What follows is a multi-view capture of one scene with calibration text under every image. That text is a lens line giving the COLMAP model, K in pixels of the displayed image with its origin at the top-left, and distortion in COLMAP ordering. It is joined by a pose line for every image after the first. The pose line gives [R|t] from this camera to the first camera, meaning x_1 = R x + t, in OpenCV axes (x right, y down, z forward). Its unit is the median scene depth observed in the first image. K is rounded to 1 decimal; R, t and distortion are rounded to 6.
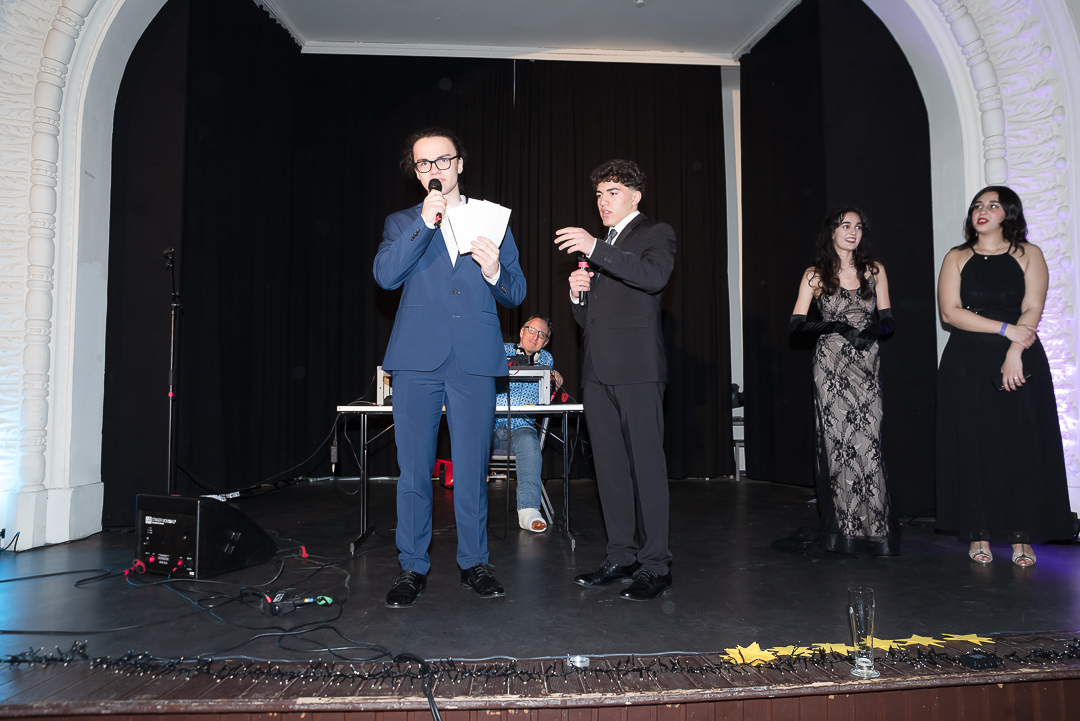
lens RADIAL K [[742.6, 0, 540.0], [0, 742.6, 360.5], [0, 0, 1]] dist [-0.066908, 0.082106]
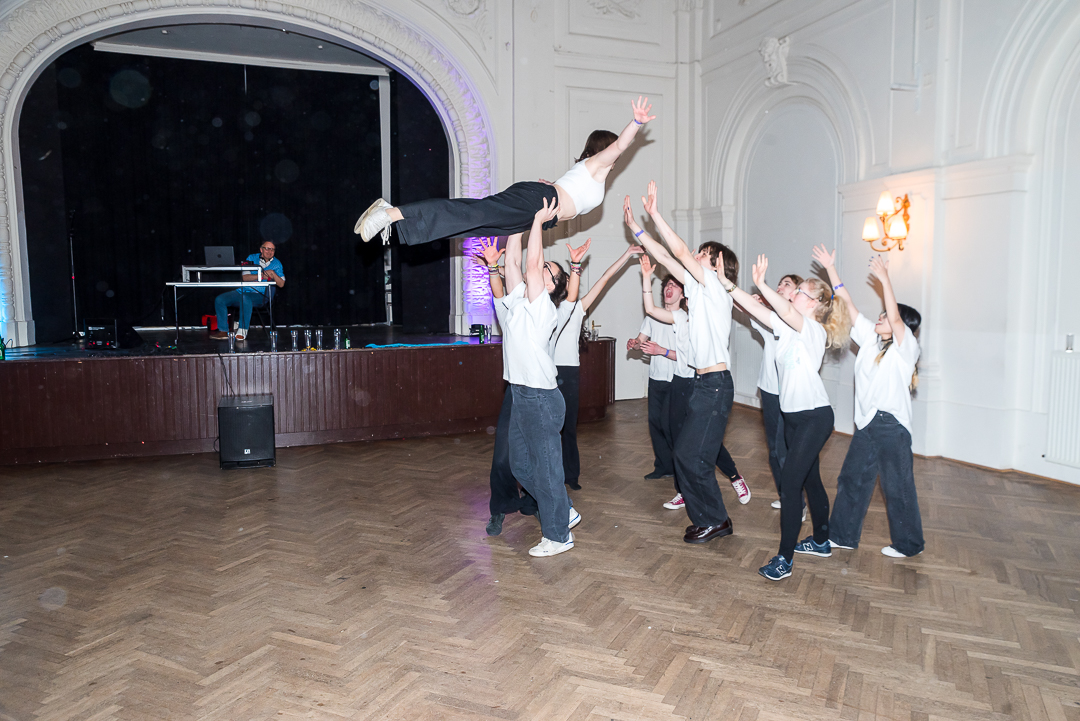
lens RADIAL K [[815.8, 0, 540.0], [0, 815.8, 360.5], [0, 0, 1]] dist [-0.056138, 0.110761]
pose [[0.962414, -0.026953, 0.270246, 0.146391], [-0.014673, 0.988450, 0.150838, -0.086043], [-0.271190, -0.149134, 0.950902, -1.553898]]
